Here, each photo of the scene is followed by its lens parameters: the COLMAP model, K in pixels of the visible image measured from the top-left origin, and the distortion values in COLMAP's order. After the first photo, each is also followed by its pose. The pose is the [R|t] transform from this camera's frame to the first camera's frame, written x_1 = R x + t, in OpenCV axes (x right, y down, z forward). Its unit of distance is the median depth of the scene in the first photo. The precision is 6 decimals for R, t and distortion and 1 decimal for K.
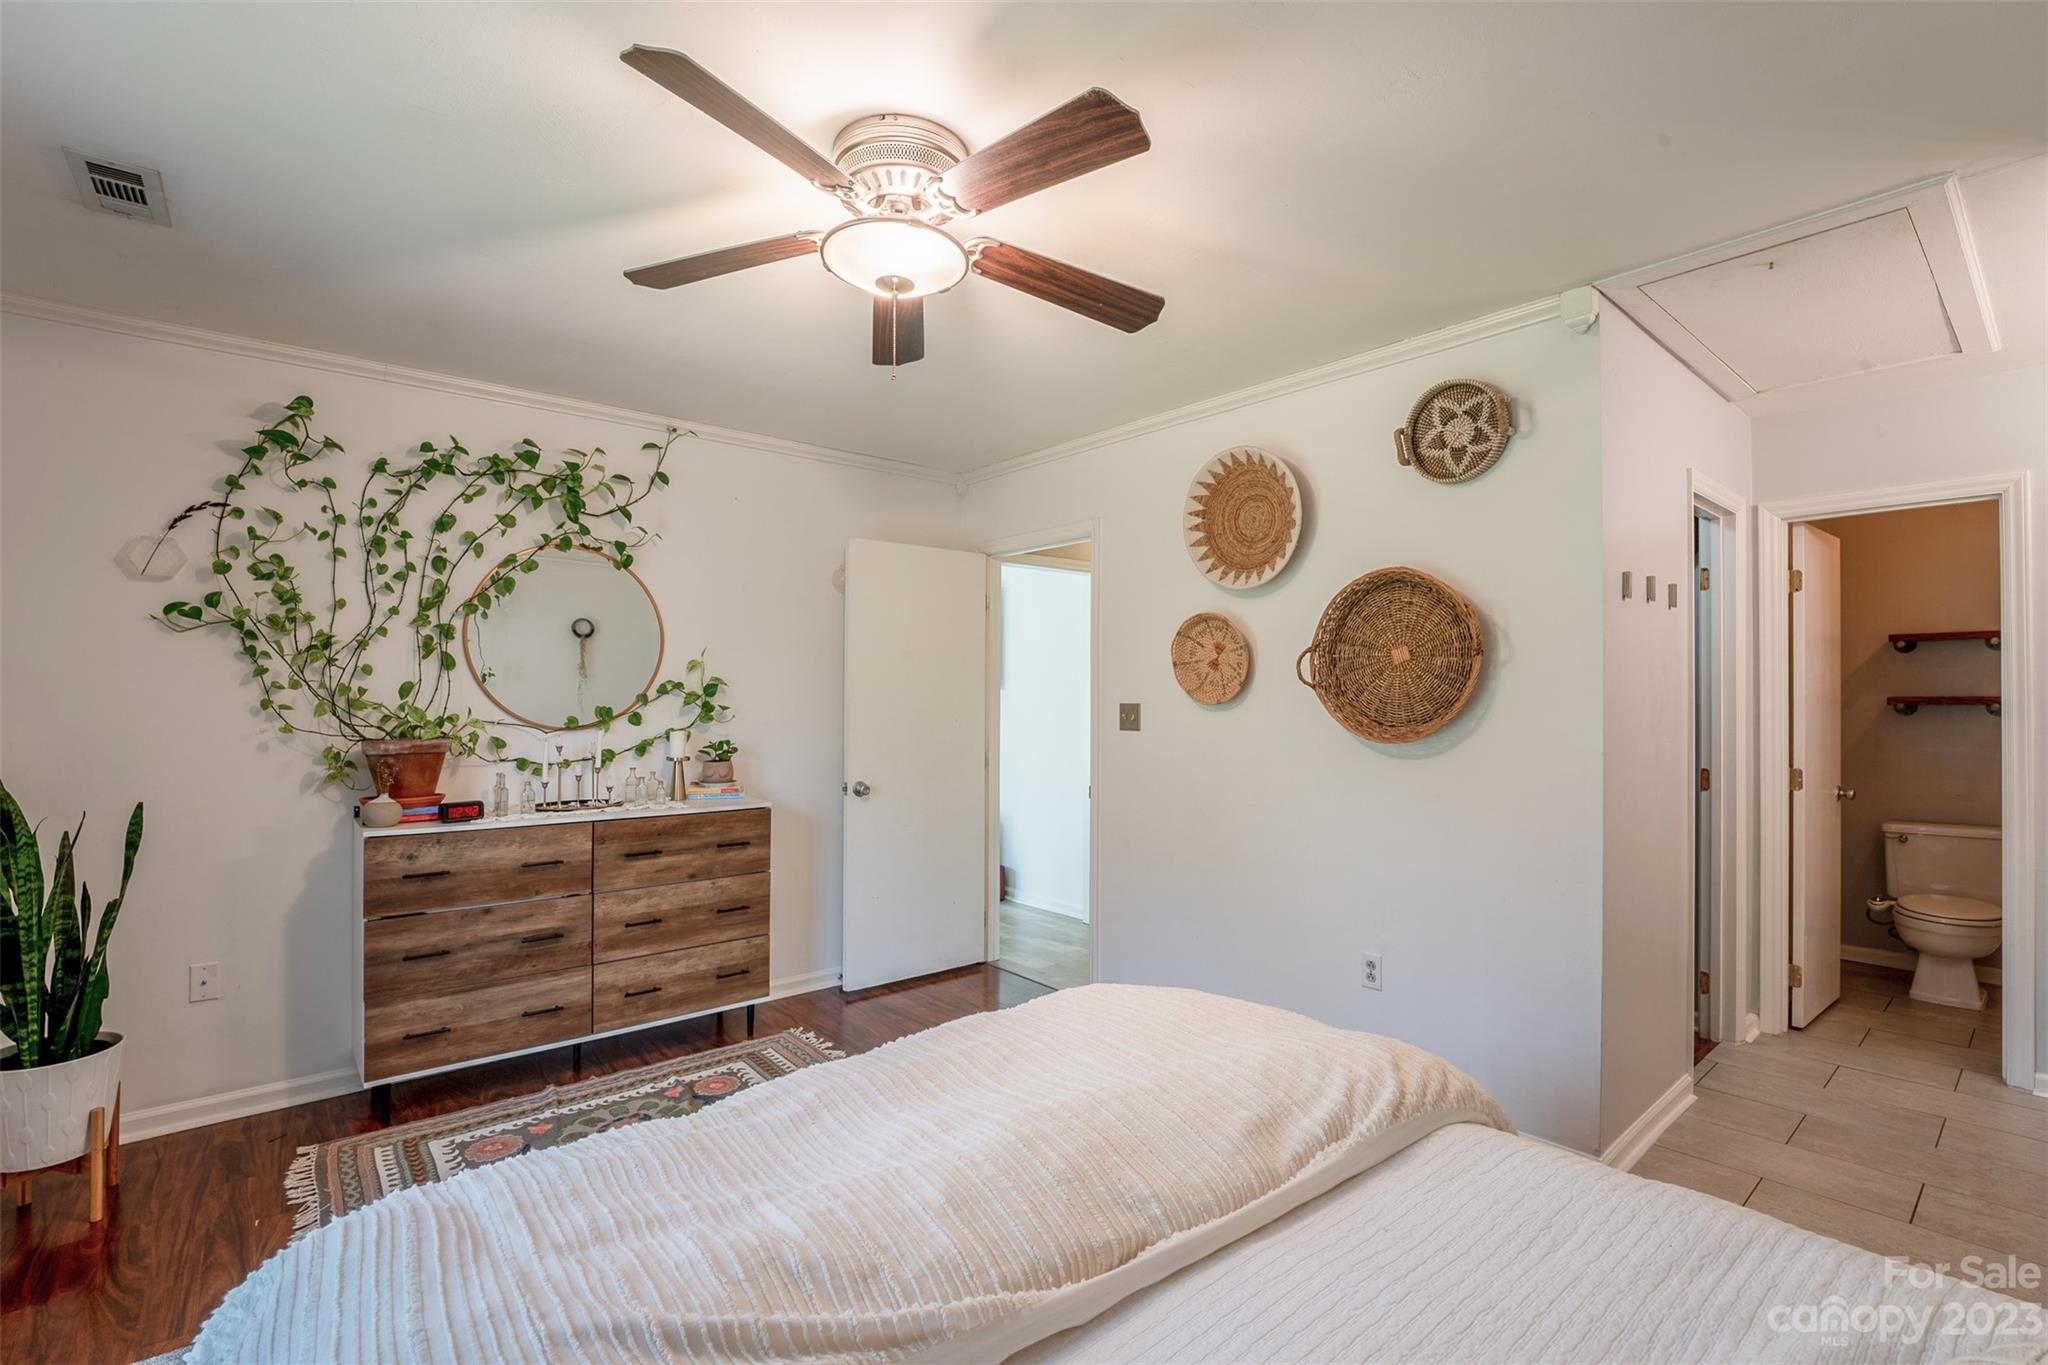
lens RADIAL K [[940.0, 0, 1017.5], [0, 940.0, 686.1], [0, 0, 1]] dist [-0.001228, 0.000014]
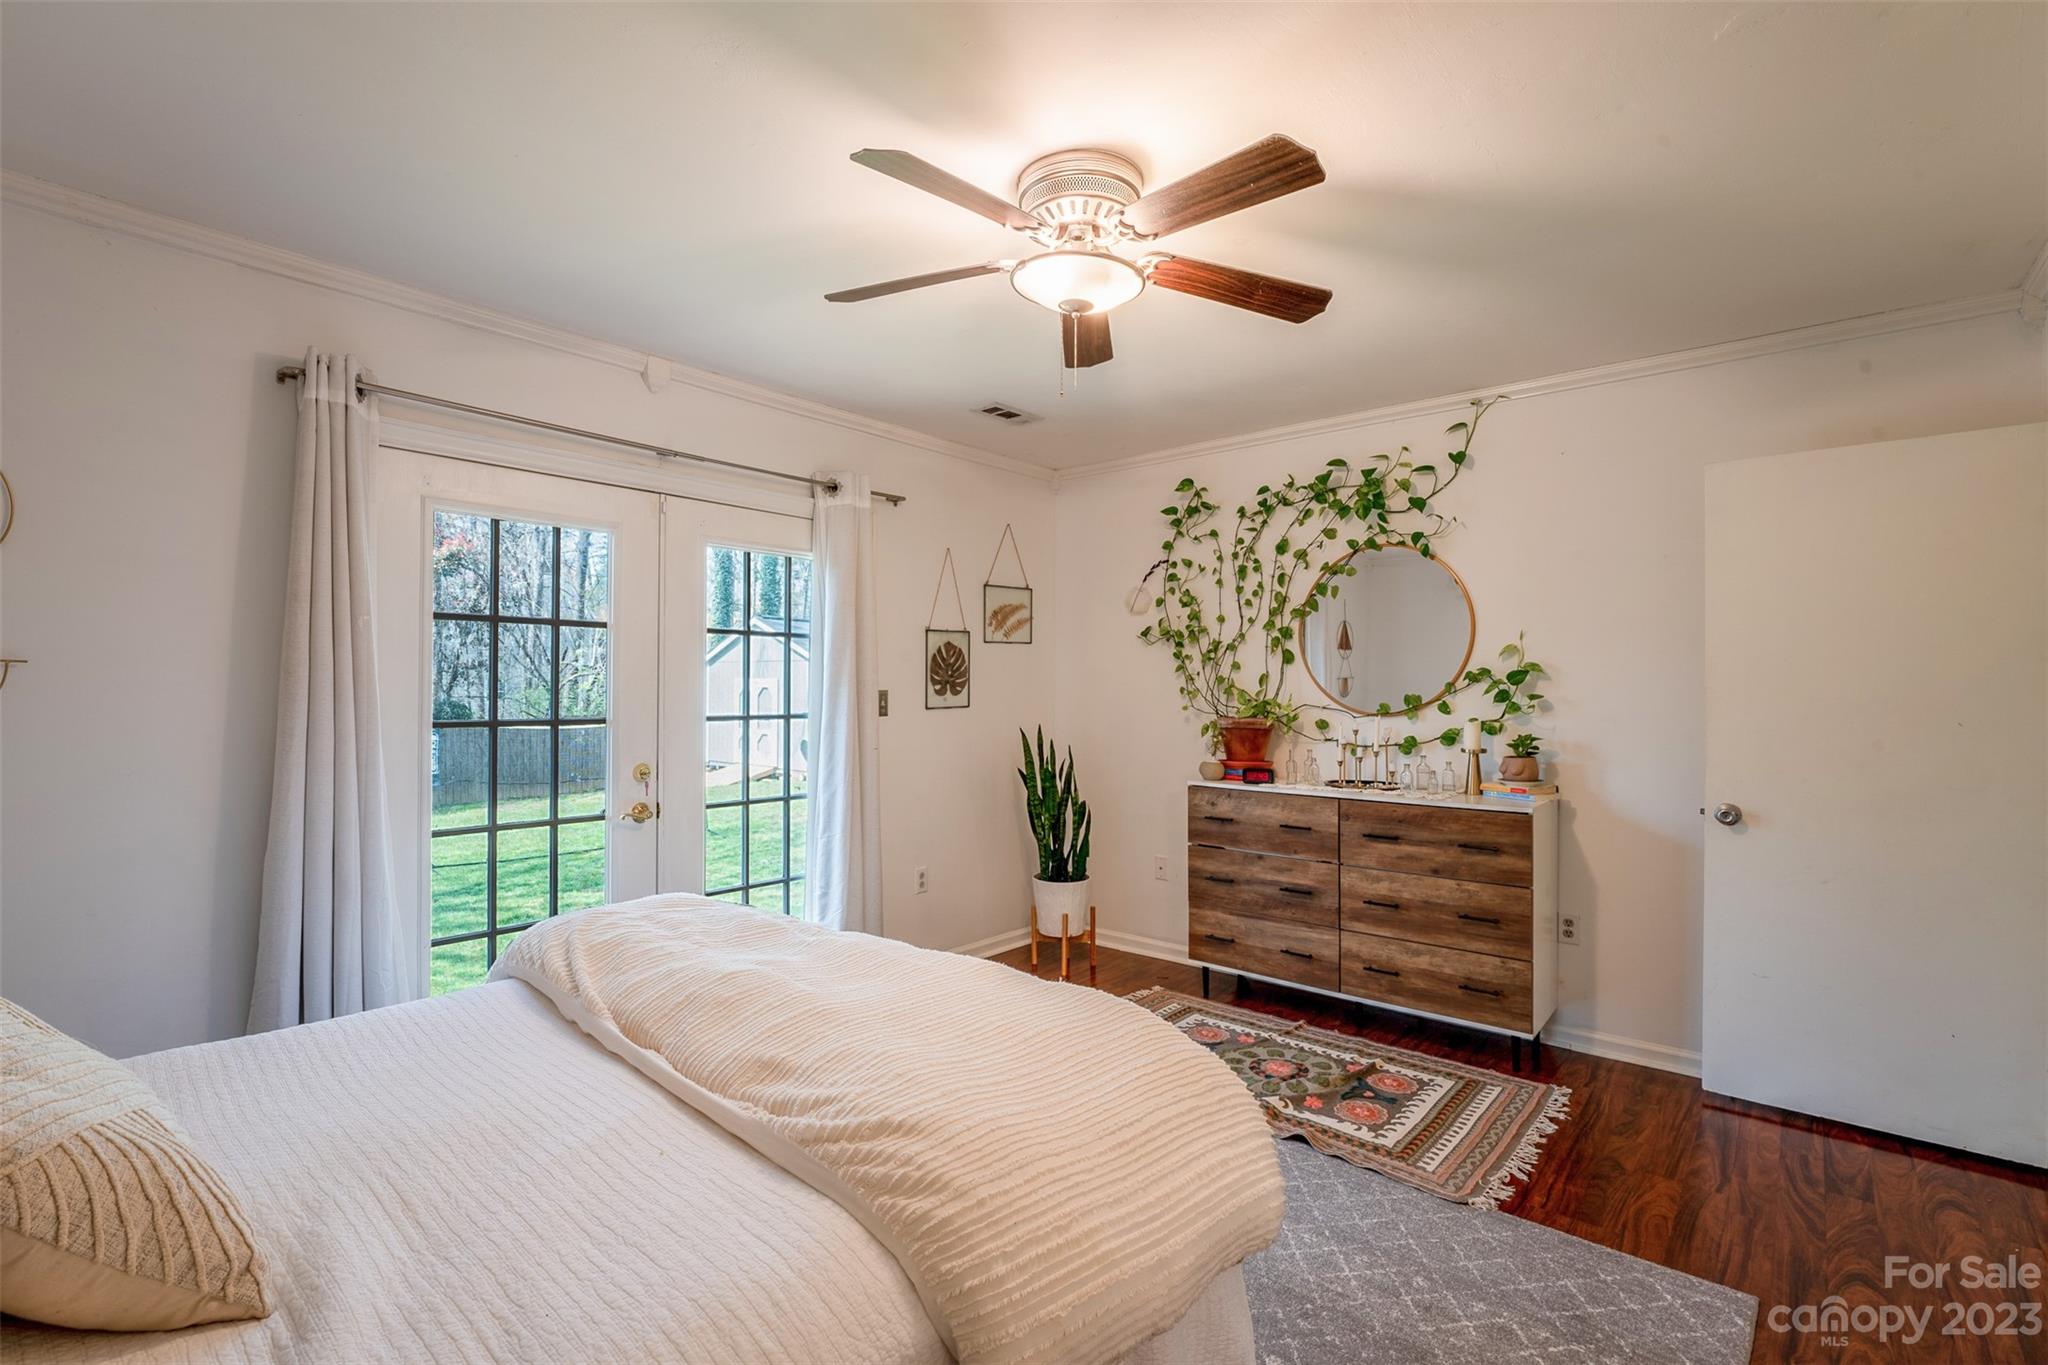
lens RADIAL K [[940.0, 0, 1017.5], [0, 940.0, 686.1], [0, 0, 1]] dist [-0.001228, 0.000014]
pose [[0.156838, -0.003339, -0.987619, 0.570070], [0.008517, 0.999962, -0.002029, 0.011961], [0.987588, -0.008093, 0.156860, 0.456849]]
